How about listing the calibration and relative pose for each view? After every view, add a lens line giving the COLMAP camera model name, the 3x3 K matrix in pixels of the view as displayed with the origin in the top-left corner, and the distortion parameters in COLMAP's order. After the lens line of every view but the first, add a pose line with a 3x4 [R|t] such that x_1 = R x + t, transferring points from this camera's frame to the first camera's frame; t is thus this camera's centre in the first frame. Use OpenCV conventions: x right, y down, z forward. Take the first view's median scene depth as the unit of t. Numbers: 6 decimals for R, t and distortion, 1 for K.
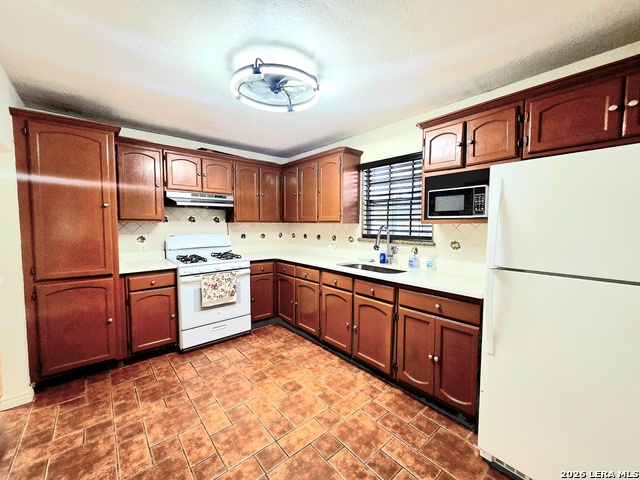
lens RADIAL K [[261.1, 0, 319.6], [0, 261.1, 239.4], [0, 0, 1]] dist [0.003043, -0.001936]
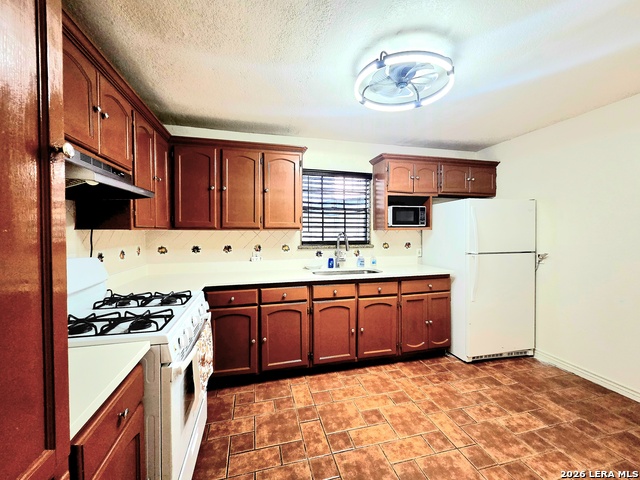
lens RADIAL K [[261.1, 0, 320.6], [0, 261.1, 237.3], [0, 0, 1]] dist [0.003043, -0.001936]
pose [[0.443606, -0.033360, 0.895601, -0.836465], [0.056020, 0.998385, 0.009441, -0.051948], [-0.894469, 0.045984, 0.444759, 0.646413]]
